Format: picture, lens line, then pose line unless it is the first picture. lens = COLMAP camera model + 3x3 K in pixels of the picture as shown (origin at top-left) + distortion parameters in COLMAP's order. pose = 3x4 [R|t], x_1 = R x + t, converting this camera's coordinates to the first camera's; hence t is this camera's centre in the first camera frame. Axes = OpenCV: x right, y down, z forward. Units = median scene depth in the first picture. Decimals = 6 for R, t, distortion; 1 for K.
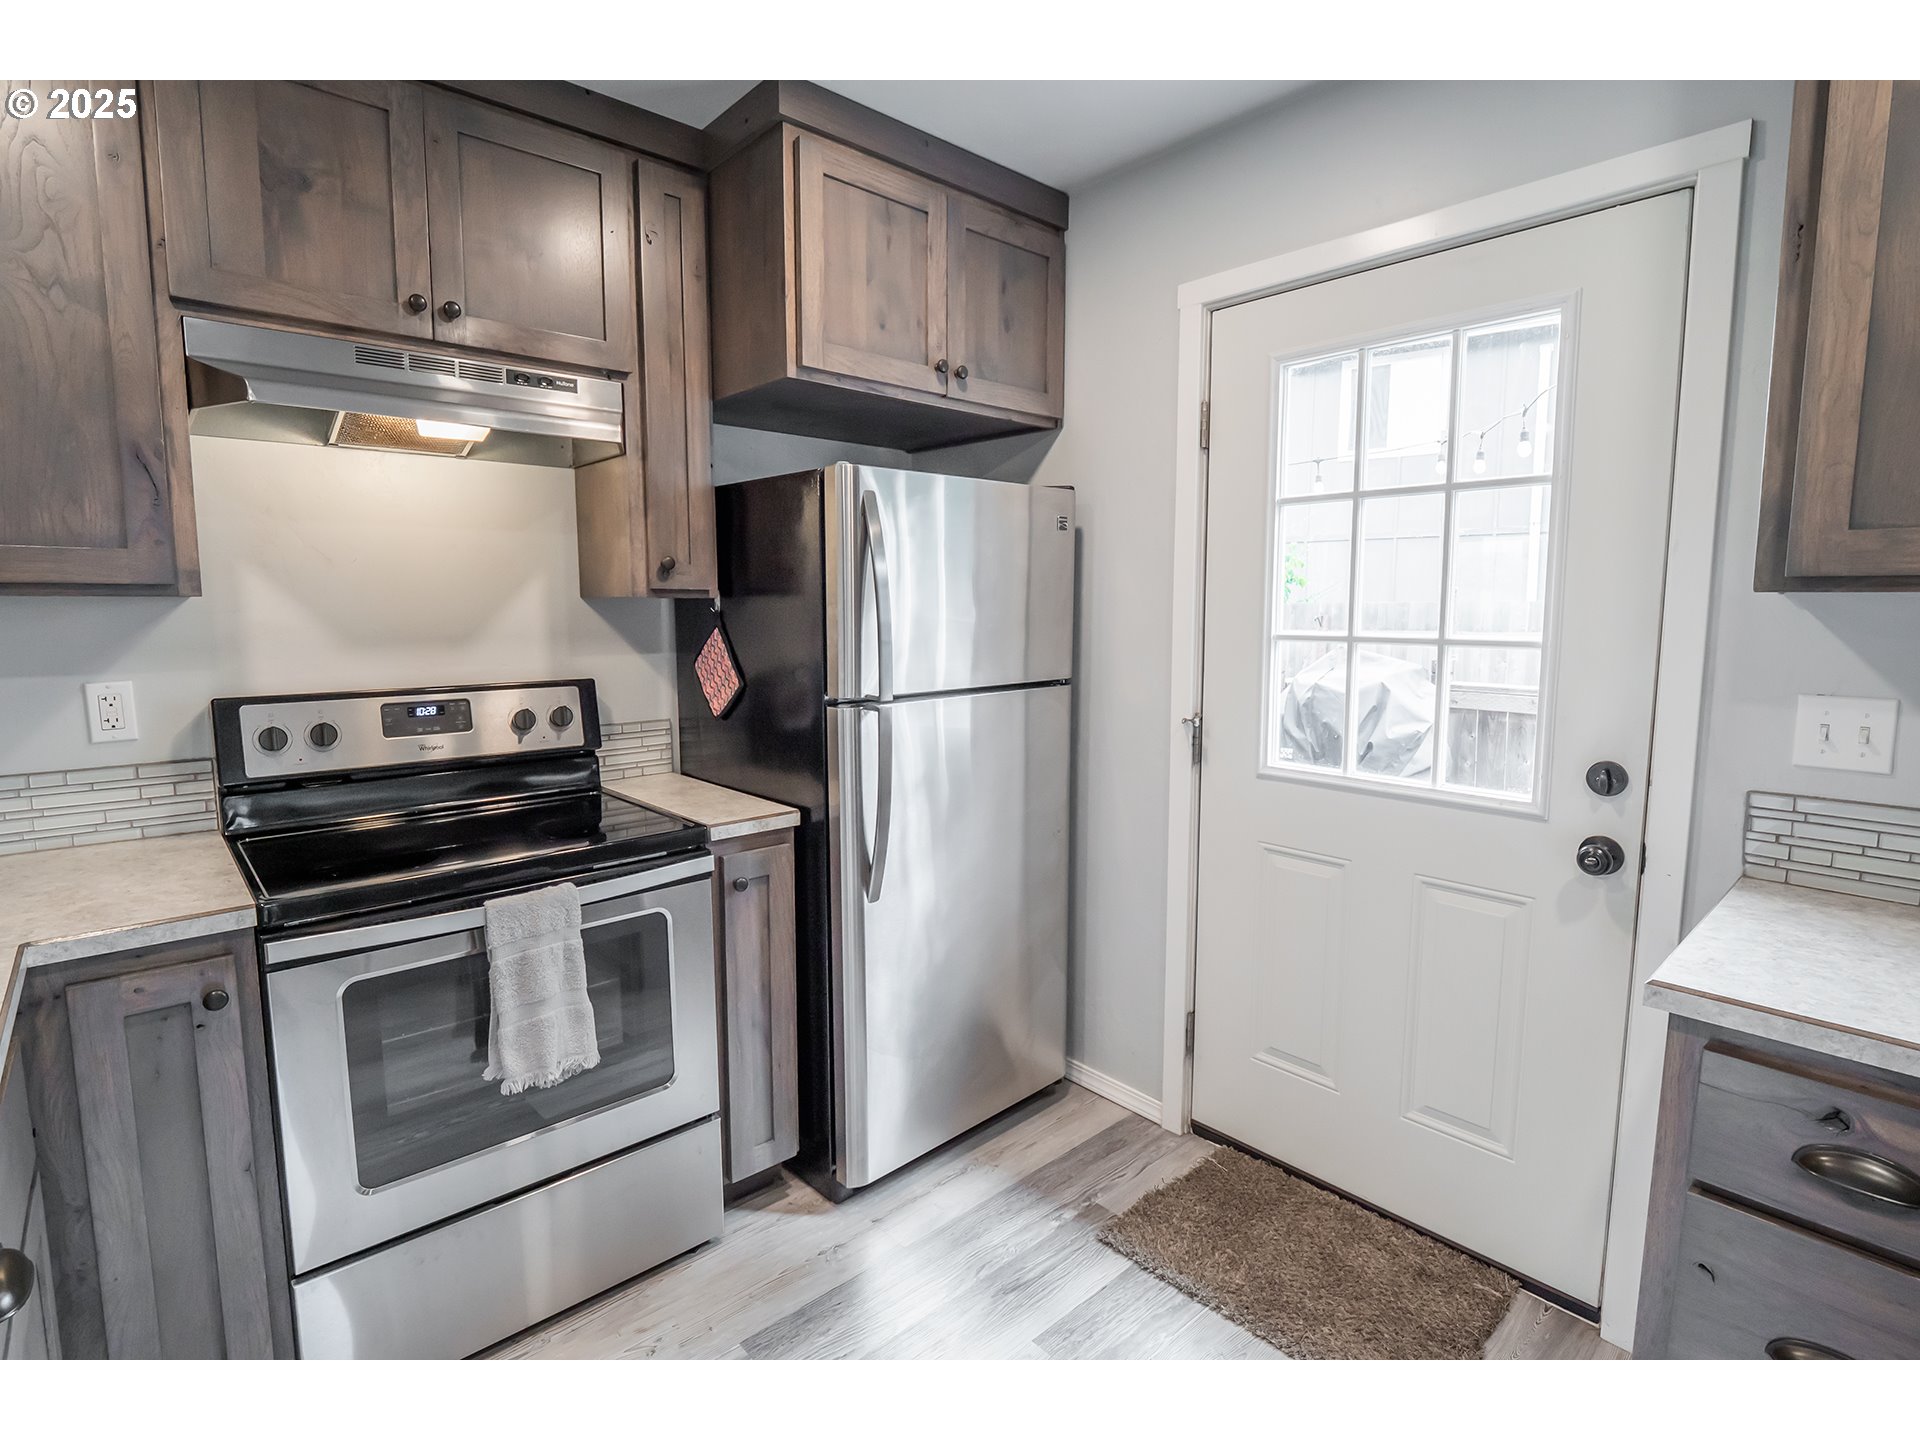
lens RADIAL K [[941.4, 0, 953.1], [0, 941.4, 709.3], [0, 0, 1]] dist [-0.002764, -0.009377]
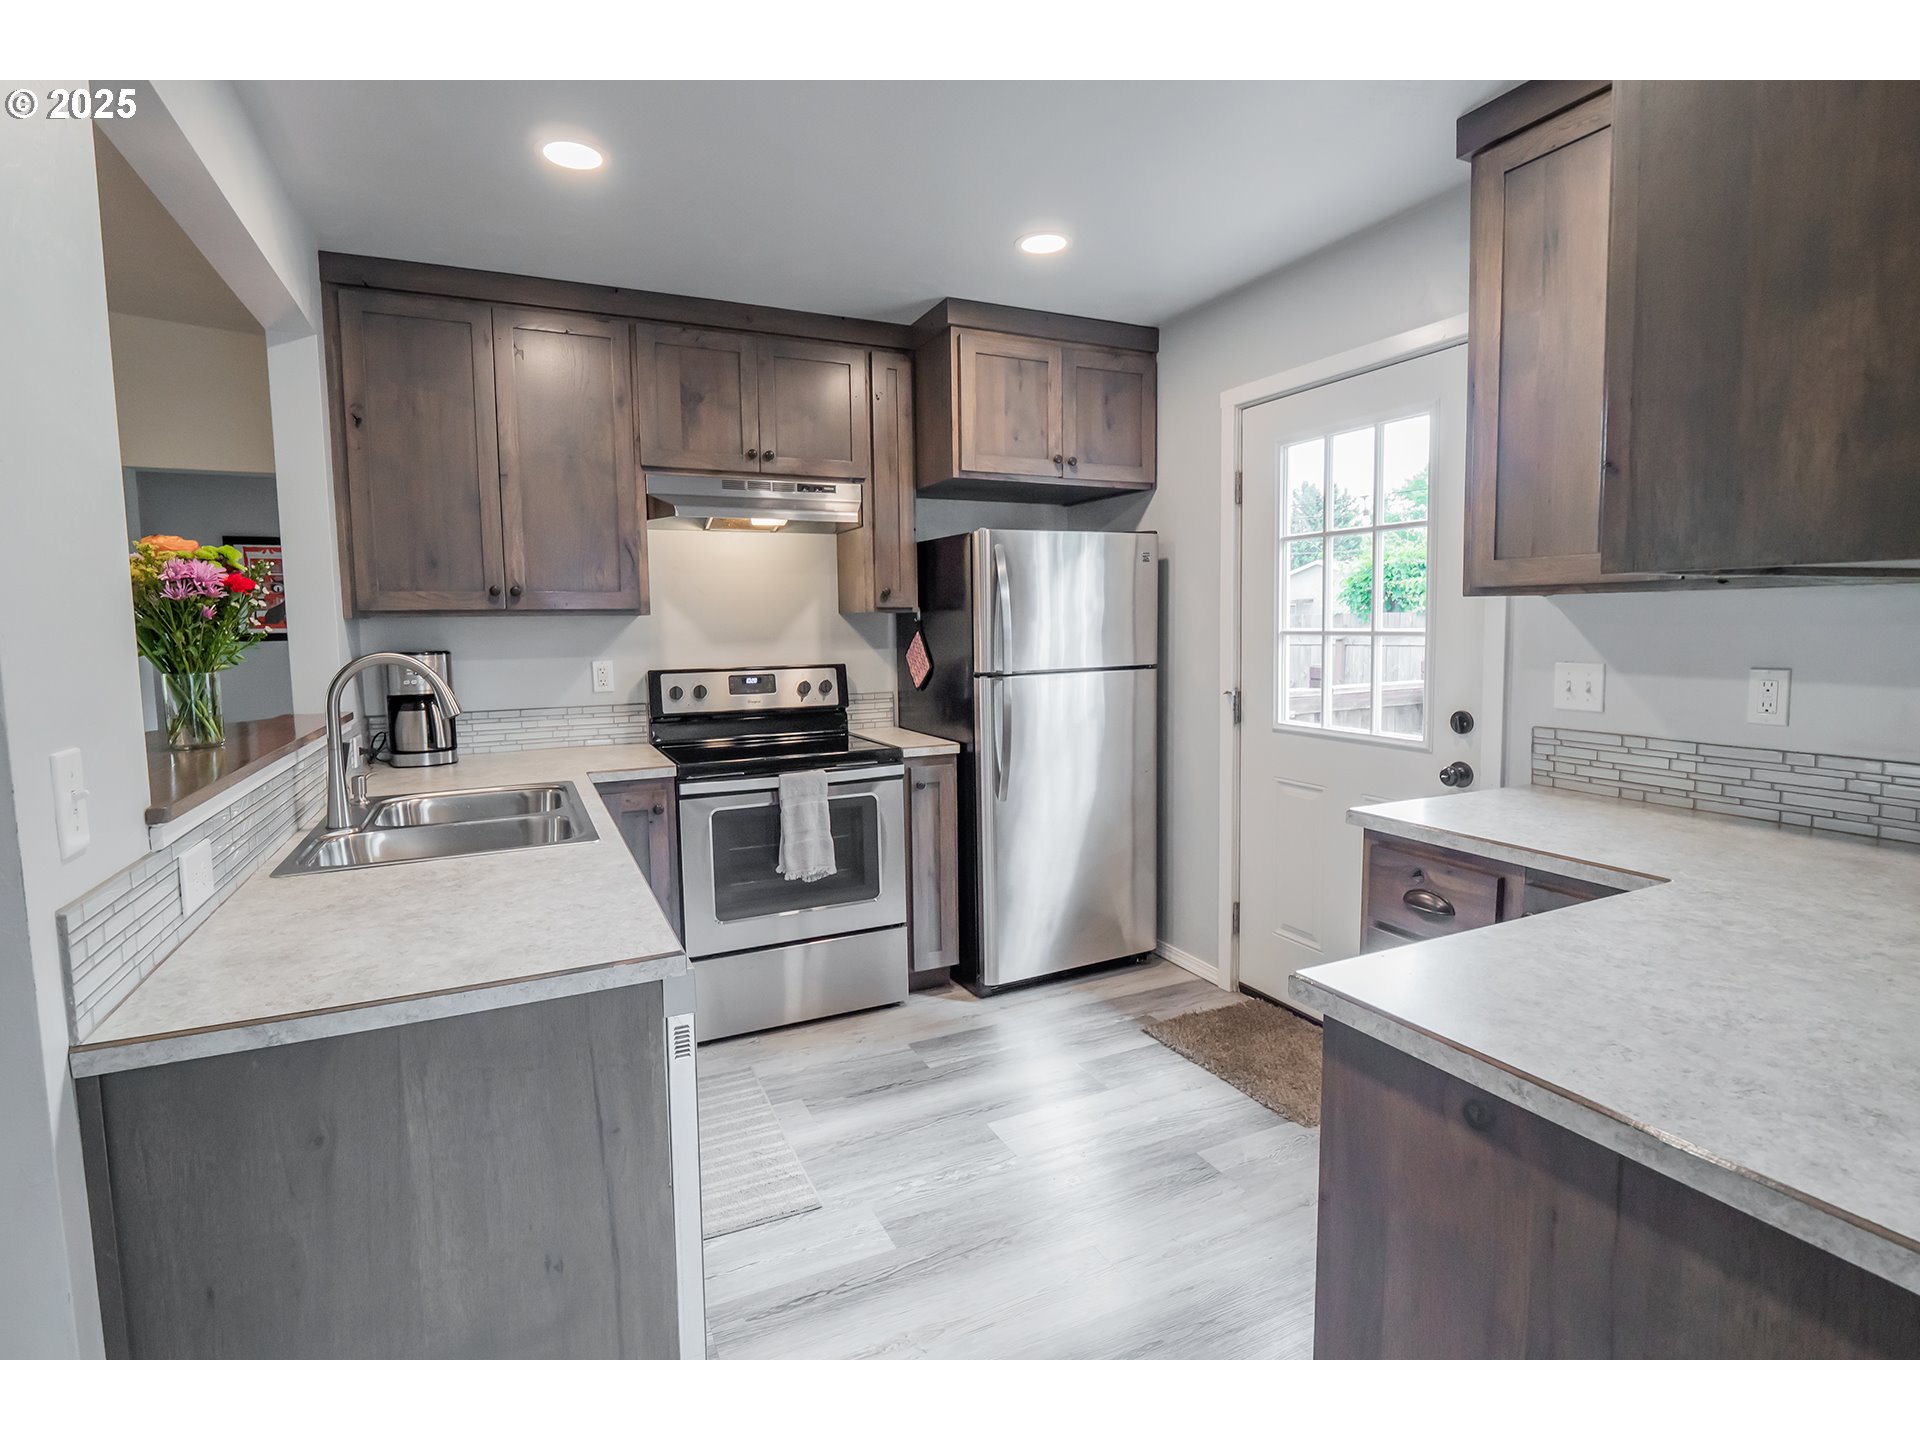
lens RADIAL K [[941.4, 0, 953.1], [0, 941.4, 709.3], [0, 0, 1]] dist [-0.002764, -0.009377]
pose [[0.957952, 0.013058, -0.286632, 0.286202], [-0.017872, 0.999740, -0.014186, 0.072172], [0.286372, 0.018712, 0.957936, -0.542206]]
